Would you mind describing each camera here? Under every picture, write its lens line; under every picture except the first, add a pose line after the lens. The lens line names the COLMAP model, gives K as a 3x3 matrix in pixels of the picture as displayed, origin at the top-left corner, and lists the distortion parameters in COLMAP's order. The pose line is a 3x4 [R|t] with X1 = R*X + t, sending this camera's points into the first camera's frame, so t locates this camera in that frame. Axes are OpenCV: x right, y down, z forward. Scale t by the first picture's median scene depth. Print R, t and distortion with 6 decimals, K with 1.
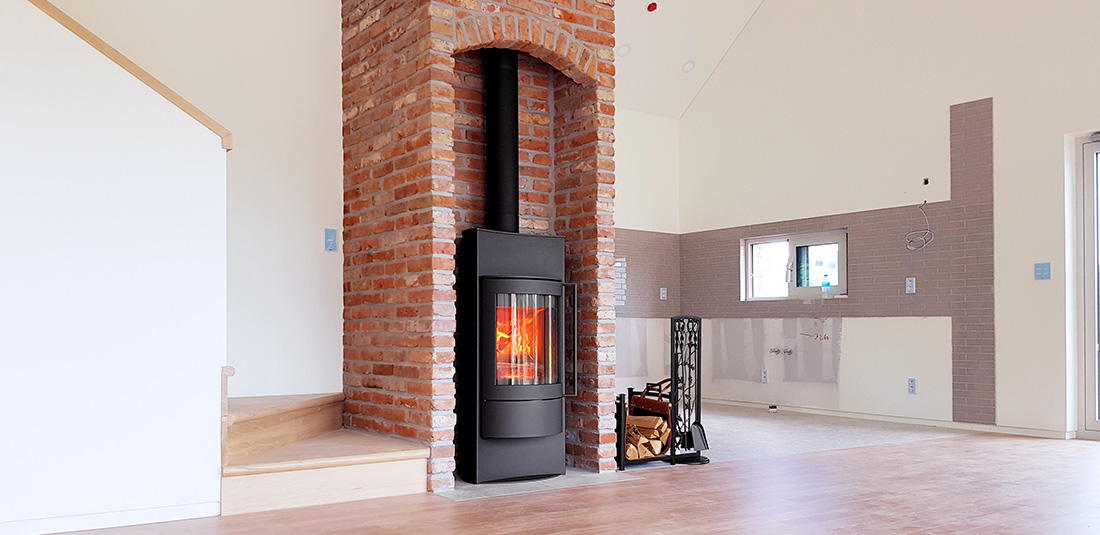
lens RADIAL K [[882.3, 0, 555.6], [0, 882.3, 311.4], [0, 0, 1]] dist [0.037510, -0.000045]
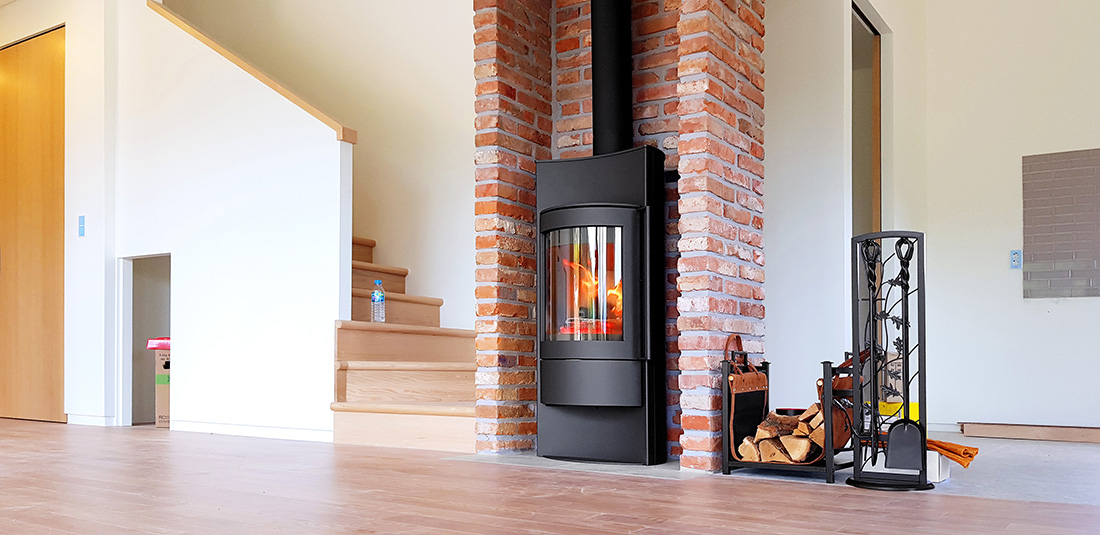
lens RADIAL K [[888.9, 0, 509.3], [0, 888.9, 324.0], [0, 0, 1]] dist [0.040687, 0.004727]
pose [[0.340839, -0.019427, -0.939921, 0.662615], [0.035222, 0.999348, -0.007883, 0.066303], [0.939462, -0.030419, 0.341301, 0.625247]]
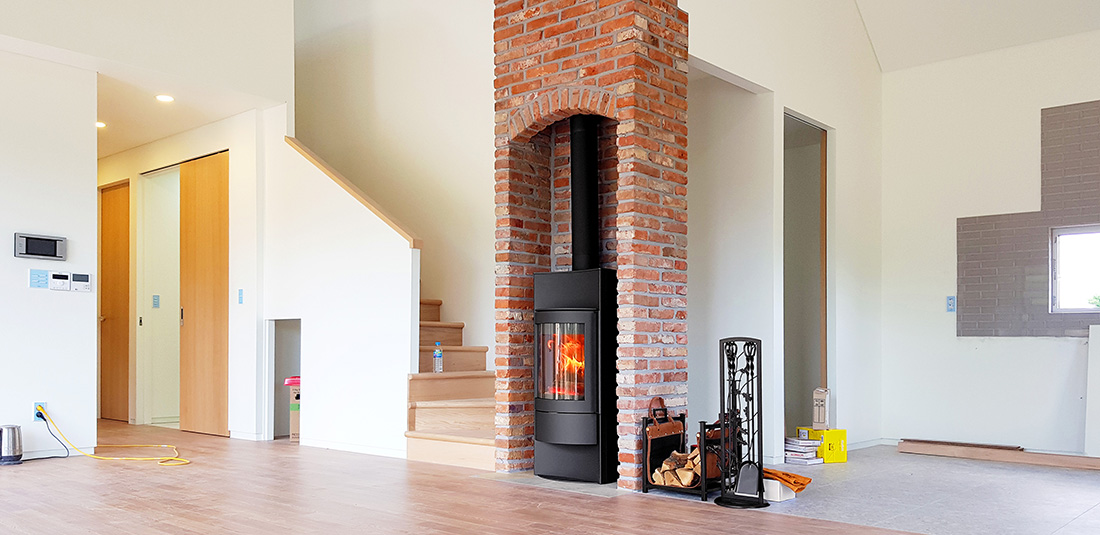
lens RADIAL K [[898.2, 0, 464.9], [0, 898.2, 313.0], [0, 0, 1]] dist [0.041877, -0.073828]
pose [[0.160140, -0.033041, -0.986541, 1.075745], [0.031385, 0.999105, -0.028367, -0.002768], [0.986595, -0.026420, 0.161033, 0.643025]]
